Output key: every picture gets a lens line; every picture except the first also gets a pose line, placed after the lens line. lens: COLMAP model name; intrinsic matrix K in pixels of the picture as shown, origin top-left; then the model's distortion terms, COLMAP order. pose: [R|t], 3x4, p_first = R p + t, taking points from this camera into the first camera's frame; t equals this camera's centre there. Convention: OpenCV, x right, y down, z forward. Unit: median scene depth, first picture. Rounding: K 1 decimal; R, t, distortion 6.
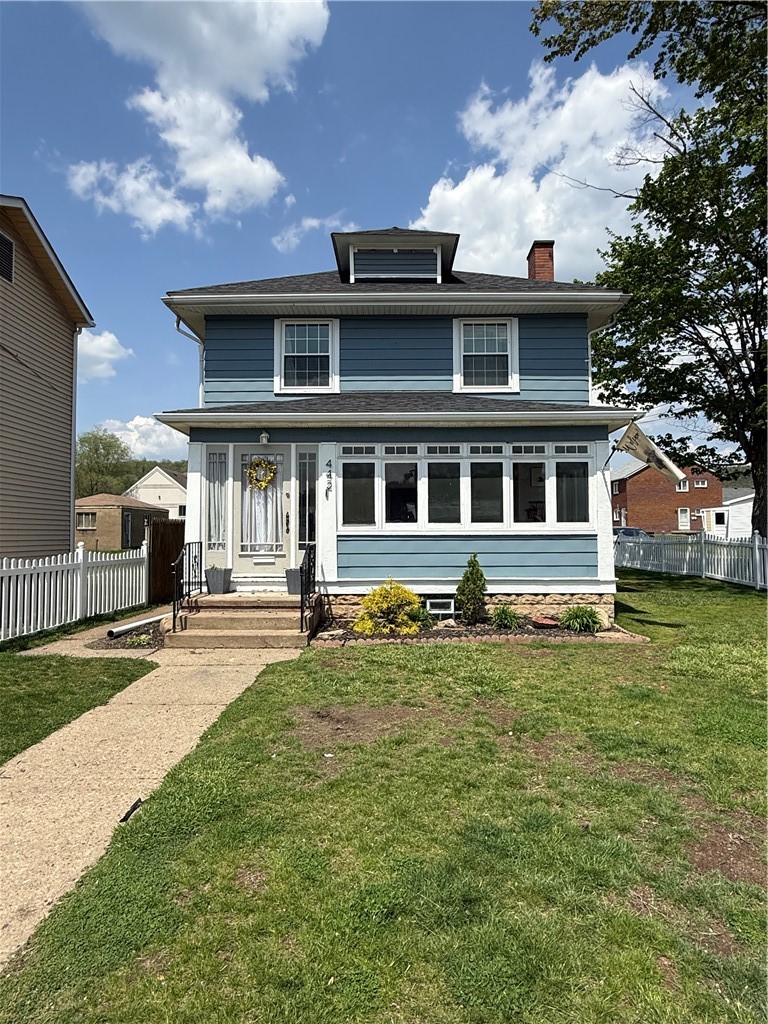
lens RADIAL K [[605.7, 0, 387.4], [0, 605.7, 506.1], [0, 0, 1]] dist [0.001368, 0.000181]
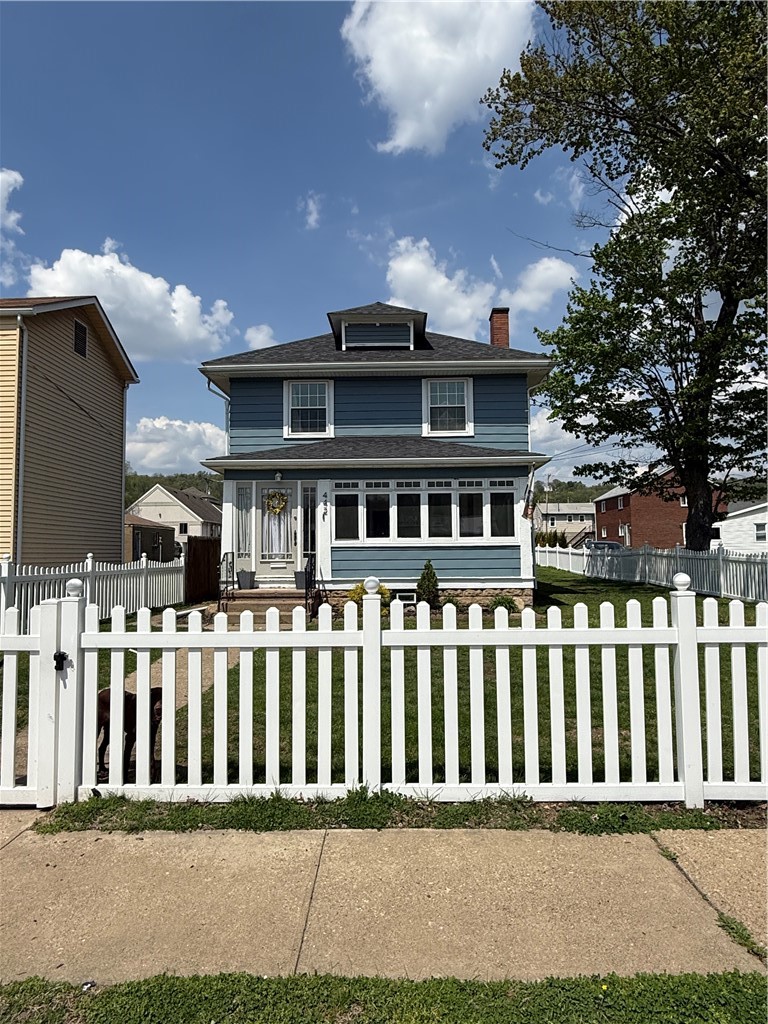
lens RADIAL K [[658.5, 0, 384.0], [0, 658.5, 512.0], [0, 0, 1]] dist [0.000422, -0.000173]
pose [[0.999811, -0.006396, -0.018350, 0.064524], [0.006122, 0.999870, -0.014941, -0.008363], [0.018443, 0.014826, 0.999720, -0.492730]]
